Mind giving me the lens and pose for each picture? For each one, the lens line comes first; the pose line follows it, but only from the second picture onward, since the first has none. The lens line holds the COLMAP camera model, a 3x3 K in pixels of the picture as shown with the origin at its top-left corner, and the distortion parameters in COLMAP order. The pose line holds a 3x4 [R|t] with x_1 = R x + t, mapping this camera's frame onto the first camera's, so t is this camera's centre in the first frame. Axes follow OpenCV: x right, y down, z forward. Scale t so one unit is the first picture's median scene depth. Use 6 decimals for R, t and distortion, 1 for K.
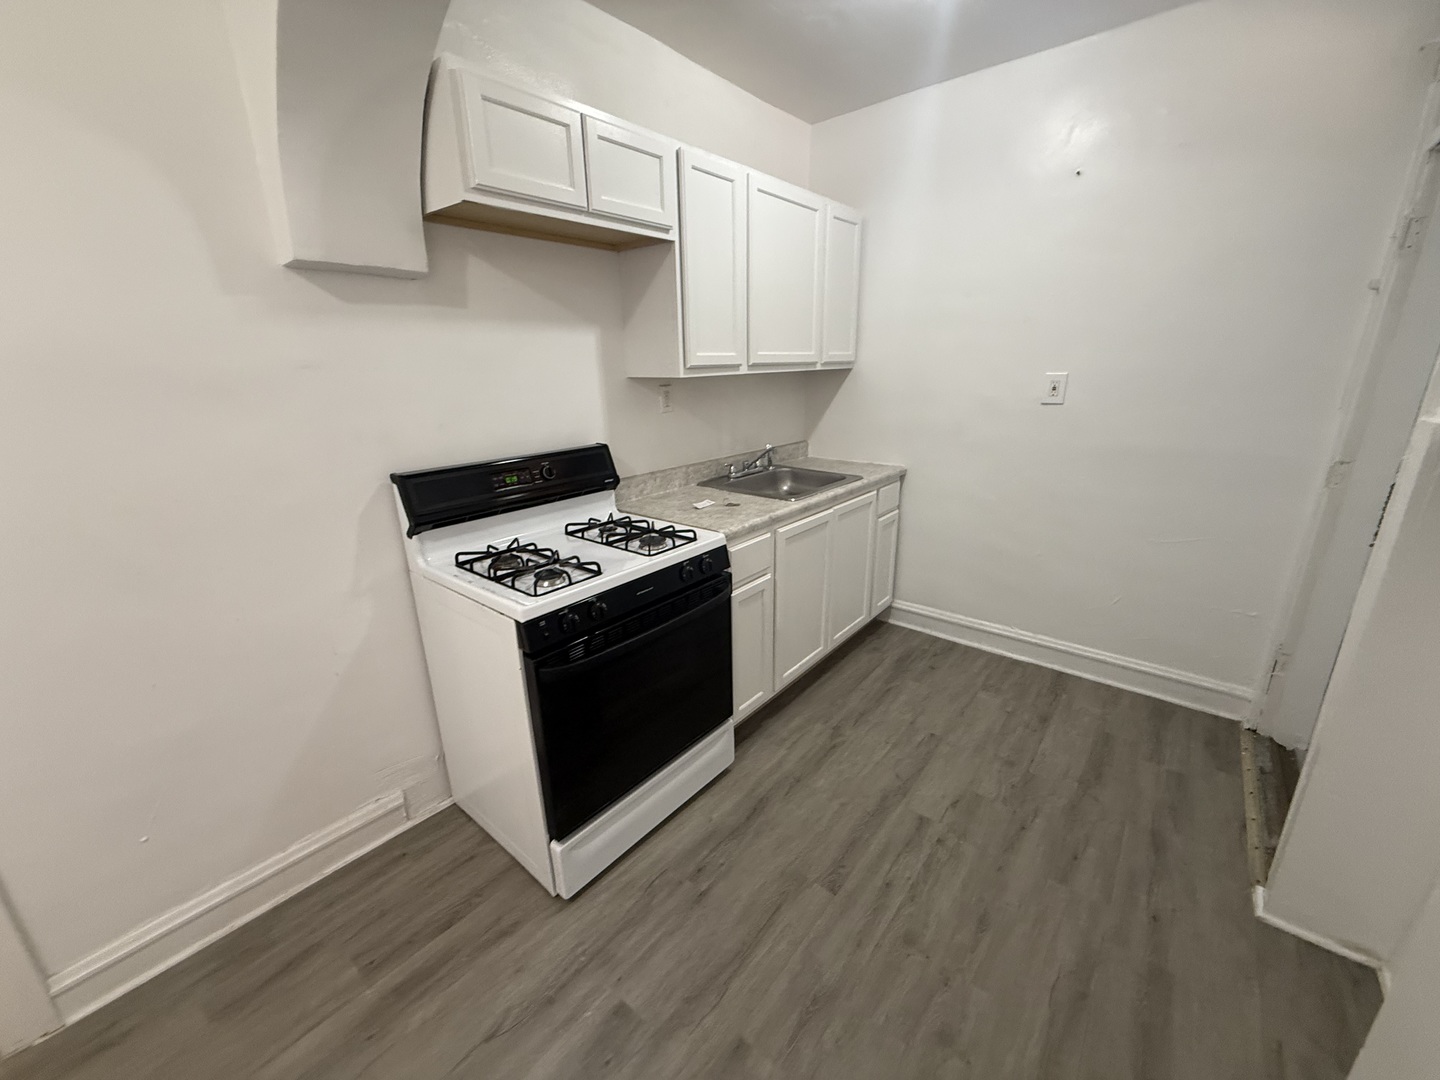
lens RADIAL K [[576.7, 0, 717.5], [0, 576.7, 539.8], [0, 0, 1]] dist [0.002467, 0.000223]
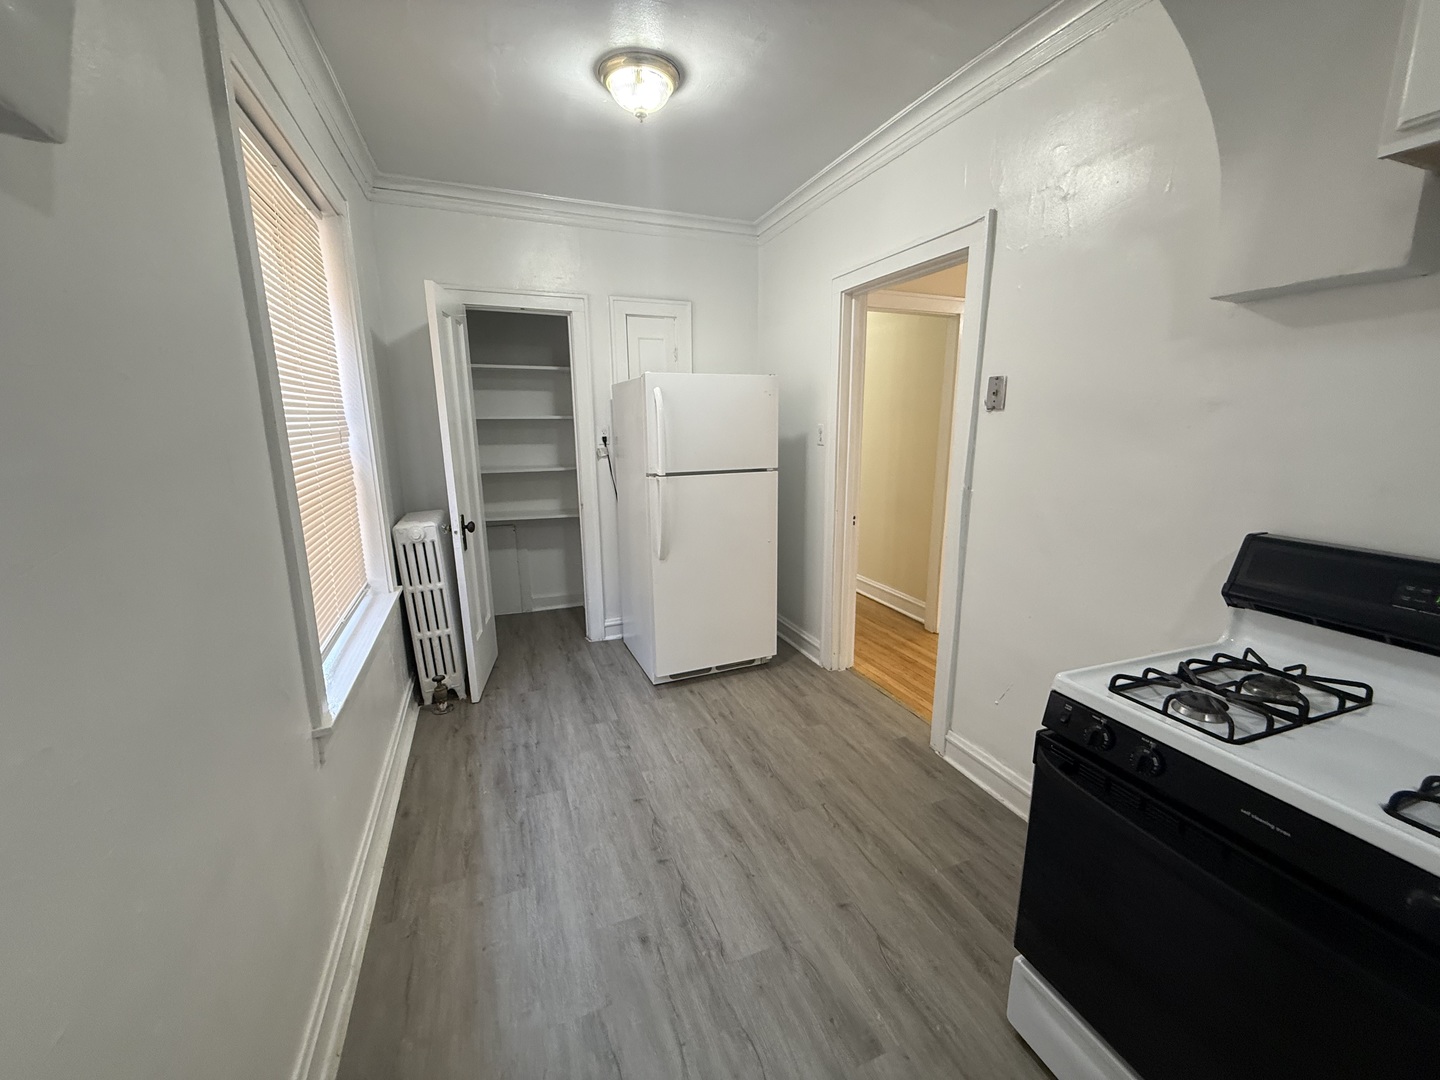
lens RADIAL K [[576.7, 0, 717.9], [0, 576.7, 541.7], [0, 0, 1]] dist [0.002467, 0.000223]
pose [[-0.484977, 0.206124, -0.849889, 0.588751], [-0.240583, 0.902883, 0.356261, -0.241388], [0.840784, 0.377247, -0.388287, 0.783521]]
